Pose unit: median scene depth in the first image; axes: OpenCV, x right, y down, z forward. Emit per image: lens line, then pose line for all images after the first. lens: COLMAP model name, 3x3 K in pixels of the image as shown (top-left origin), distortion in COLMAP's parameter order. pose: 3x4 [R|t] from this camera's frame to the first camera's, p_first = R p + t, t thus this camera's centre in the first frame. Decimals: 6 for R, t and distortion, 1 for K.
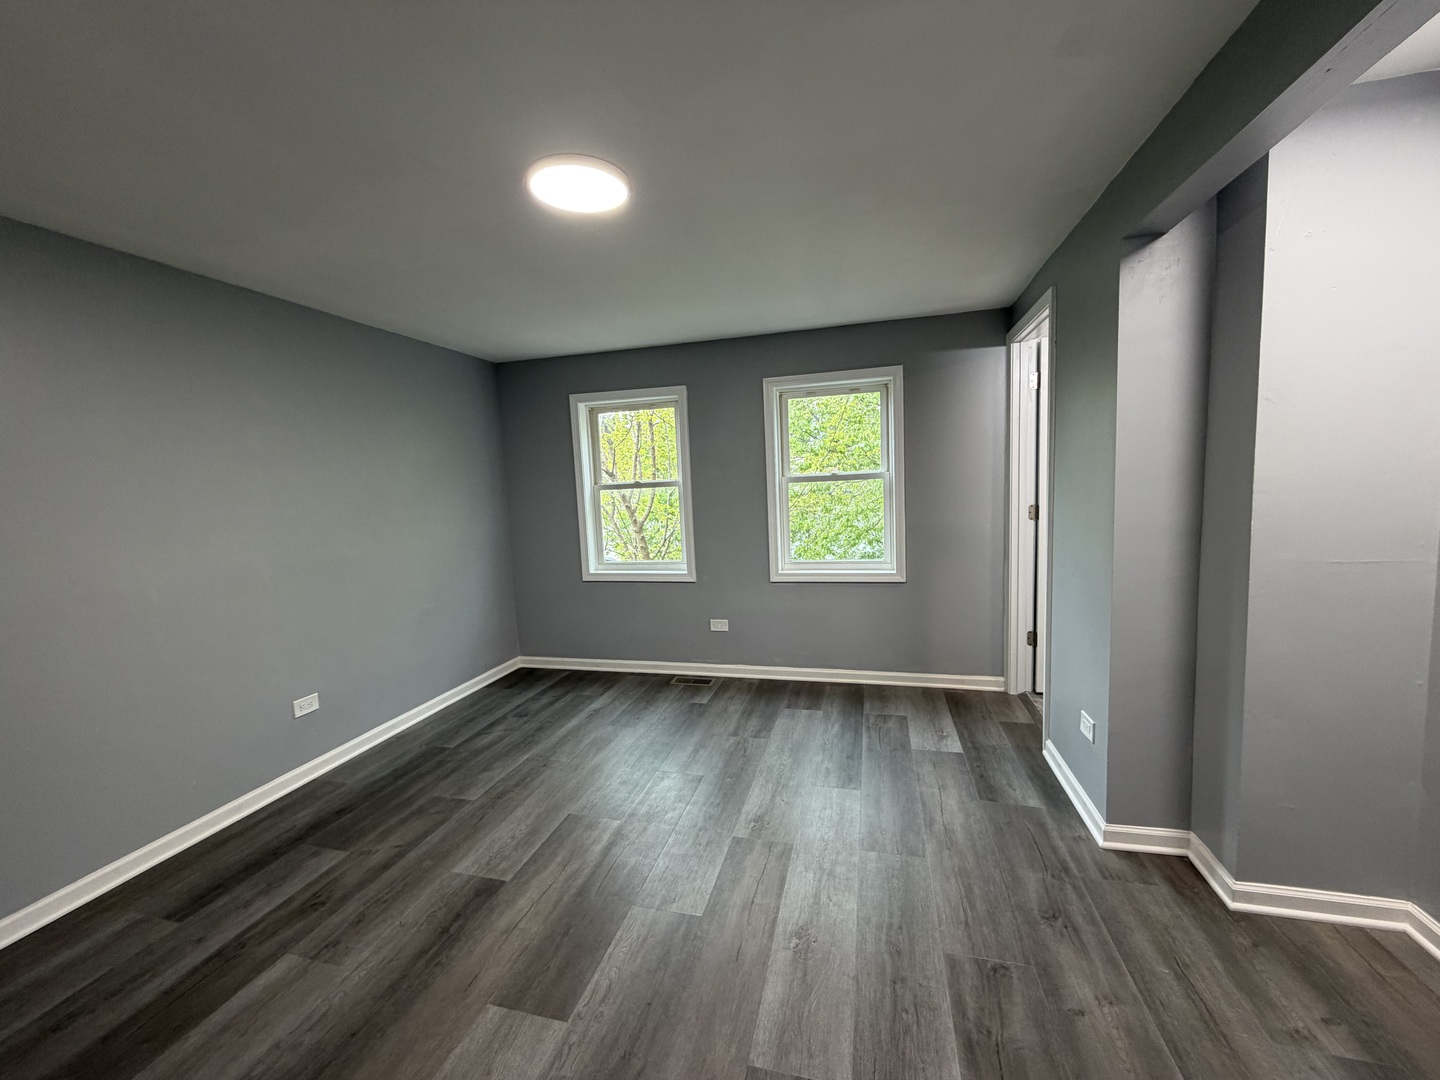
lens RADIAL K [[572.3, 0, 720.1], [0, 572.3, 545.3], [0, 0, 1]] dist [-0.000734, 0.000067]
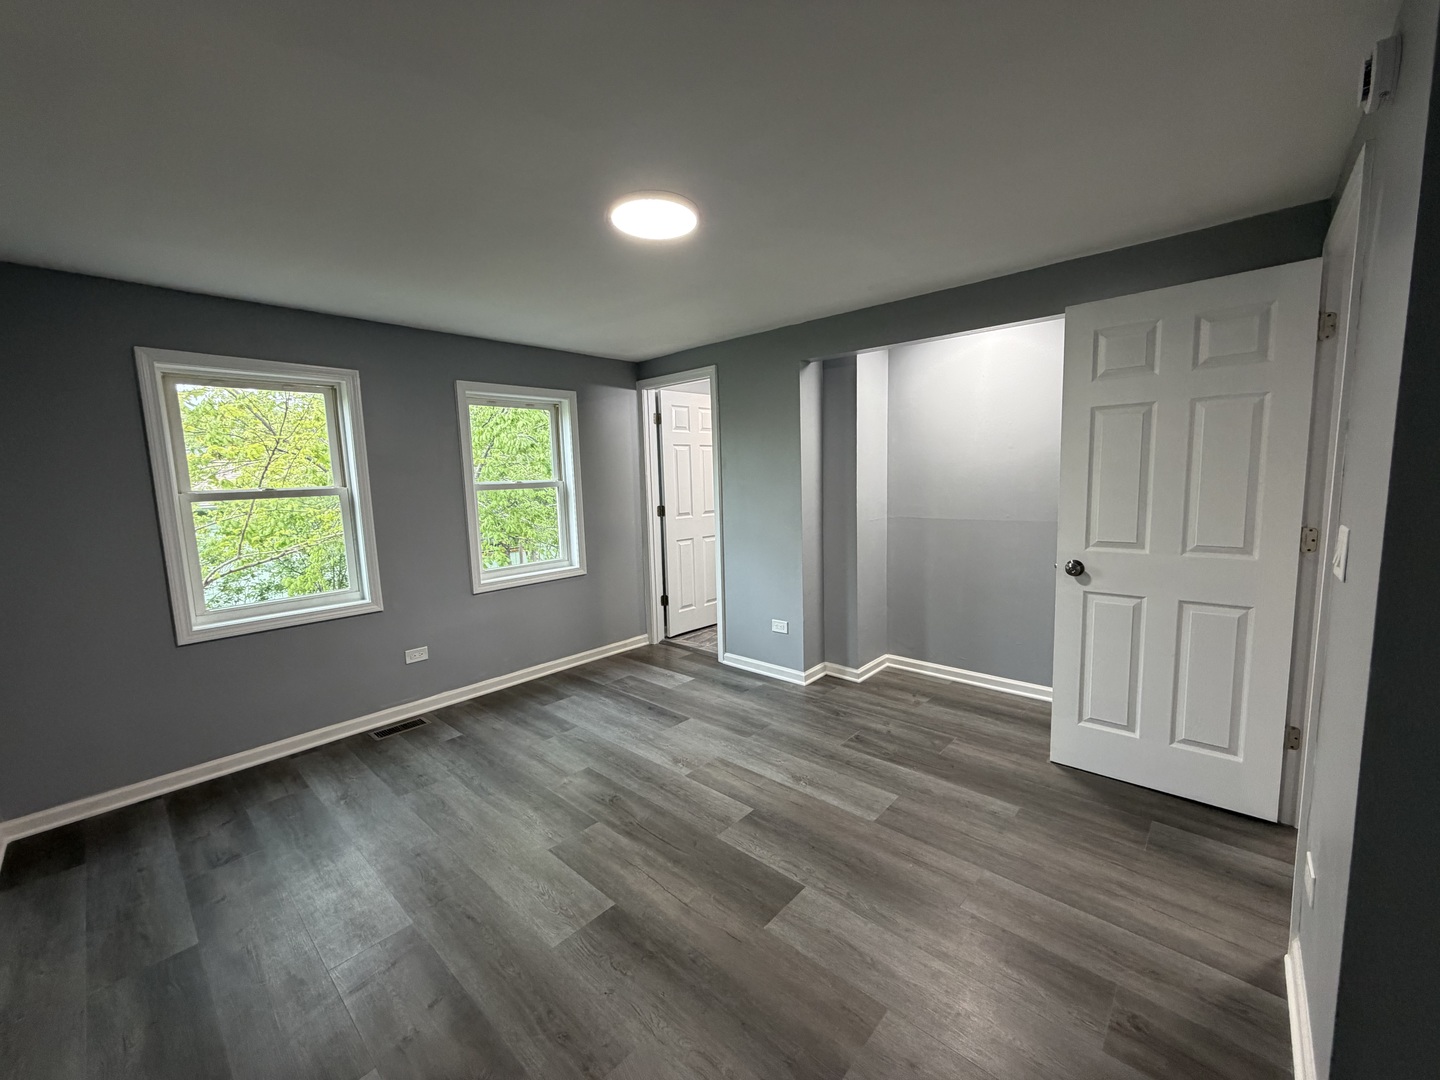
lens RADIAL K [[572.3, 0, 714.0], [0, 572.3, 543.0], [0, 0, 1]] dist [-0.000734, 0.000067]
pose [[0.463645, -0.076858, 0.882681, -0.646773], [0.107259, 0.993773, 0.030191, -0.007442], [-0.879505, 0.080678, 0.469001, 0.221427]]
